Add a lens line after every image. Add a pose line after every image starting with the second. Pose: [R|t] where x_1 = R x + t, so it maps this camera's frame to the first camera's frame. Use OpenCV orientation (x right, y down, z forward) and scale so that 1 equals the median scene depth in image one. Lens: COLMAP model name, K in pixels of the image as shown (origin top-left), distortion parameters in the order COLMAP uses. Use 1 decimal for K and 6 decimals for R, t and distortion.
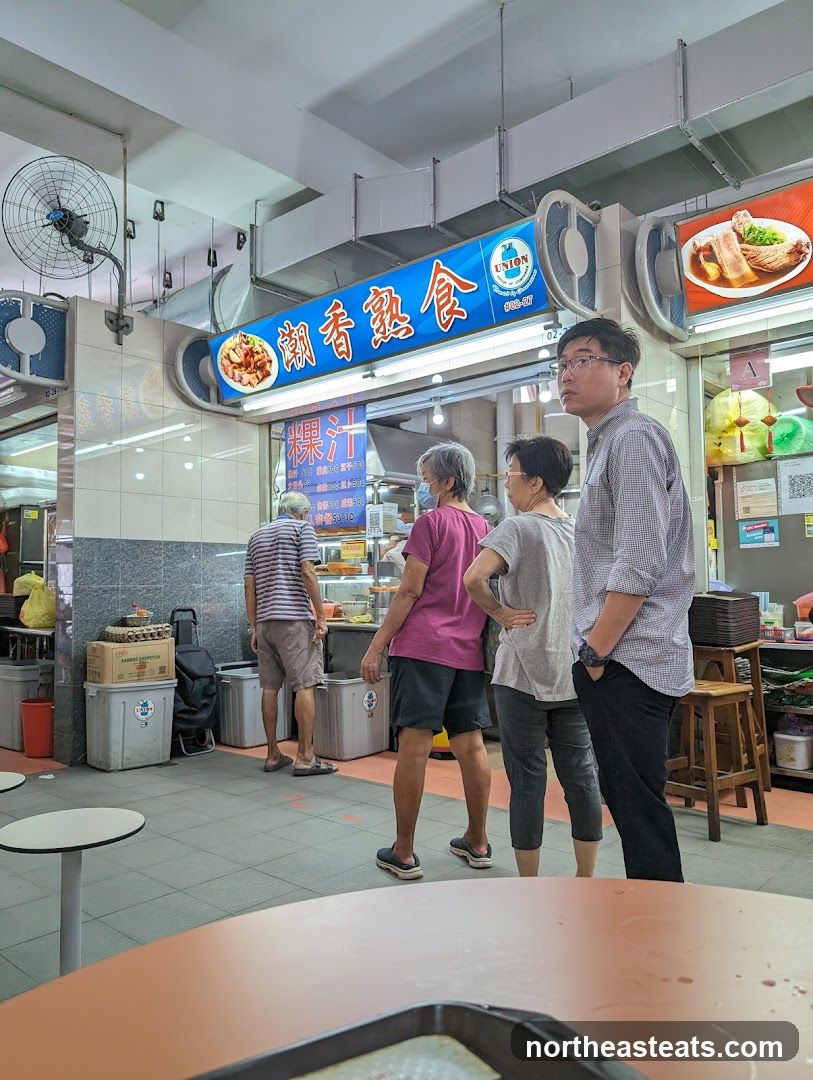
lens RADIAL K [[790.4, 0, 405.7], [0, 790.4, 546.4], [0, 0, 1]] dist [0.035585, -0.000557]
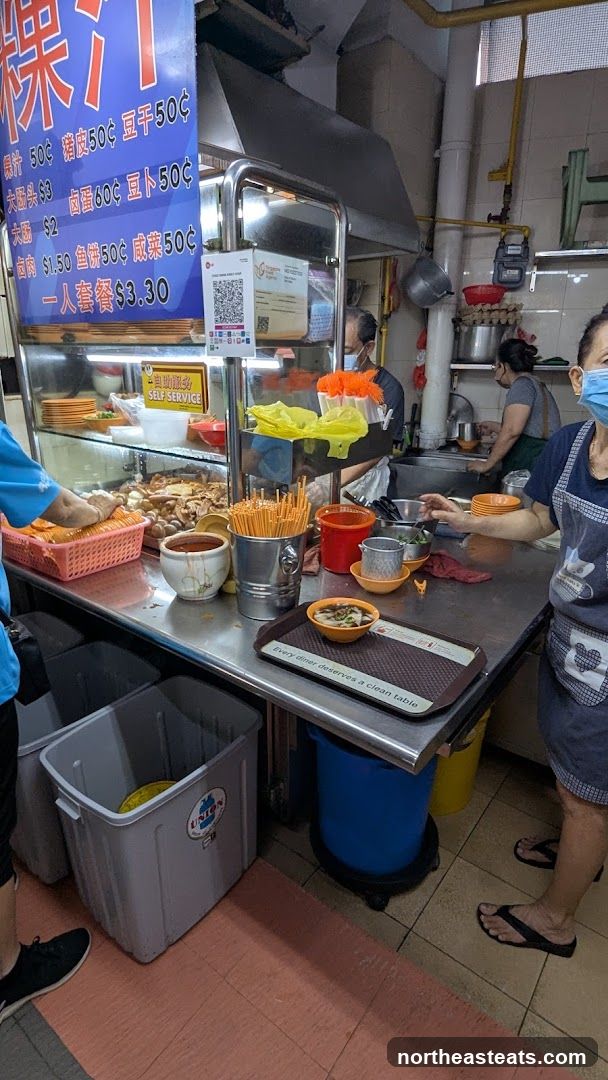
lens RADIAL K [[572.4, 0, 301.7], [0, 572.4, 548.9], [0, 0, 1]] dist [-0.000708, 0.000691]
pose [[0.997467, -0.004229, 0.071002, -0.029226], [-0.022600, 0.927658, 0.372747, -0.031862], [-0.067442, -0.373408, 0.925212, 0.829772]]
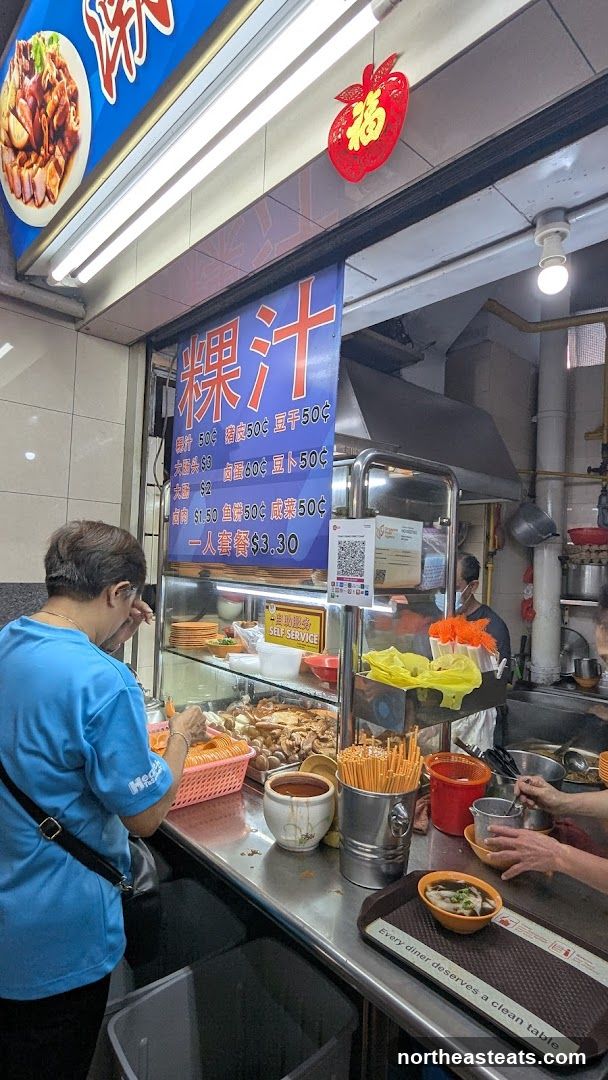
lens RADIAL K [[572.4, 0, 298.1], [0, 572.4, 540.1], [0, 0, 1]] dist [-0.000708, 0.000691]
pose [[0.992126, 0.051460, -0.114186, -0.037611], [-0.050246, 0.998646, 0.013485, -0.050724], [0.114725, -0.007641, 0.993368, 0.821987]]
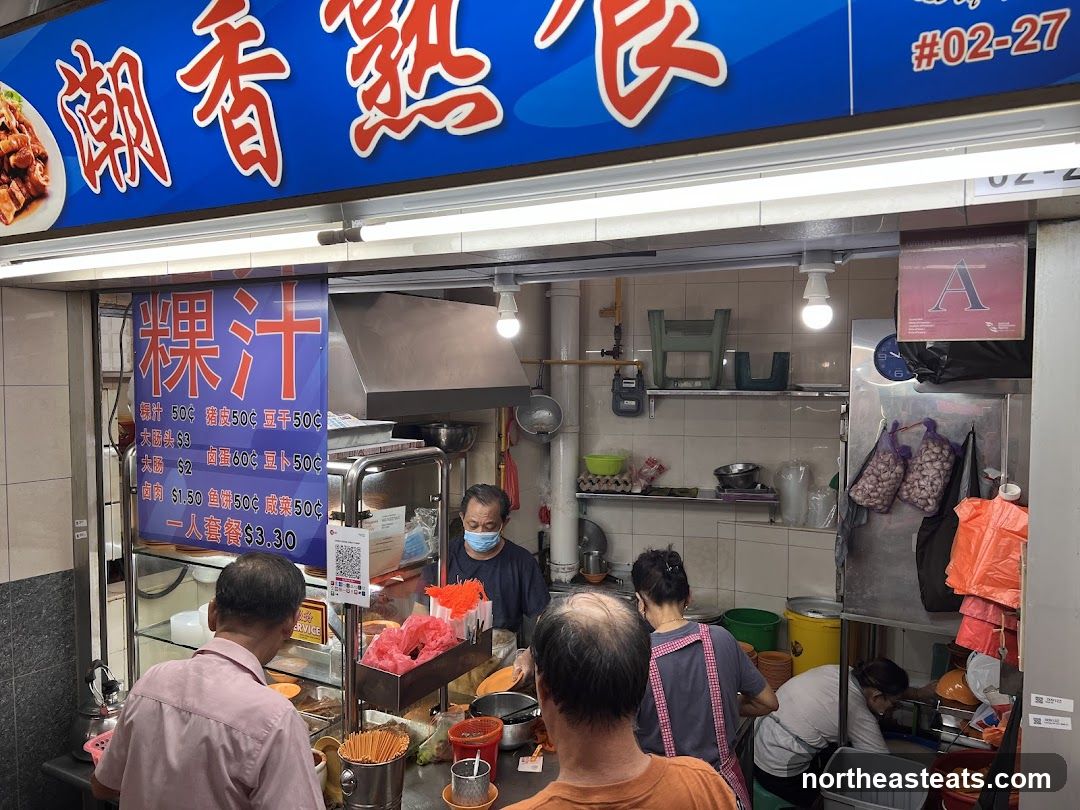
lens RADIAL K [[823.4, 0, 547.2], [0, 823.4, 403.9], [0, 0, 1]] dist [0.029662, -0.030233]
pose [[0.976298, 0.005745, 0.216356, -0.035174], [-0.025566, 0.995710, 0.088925, -0.176913], [-0.214917, -0.092349, 0.972256, 0.635326]]
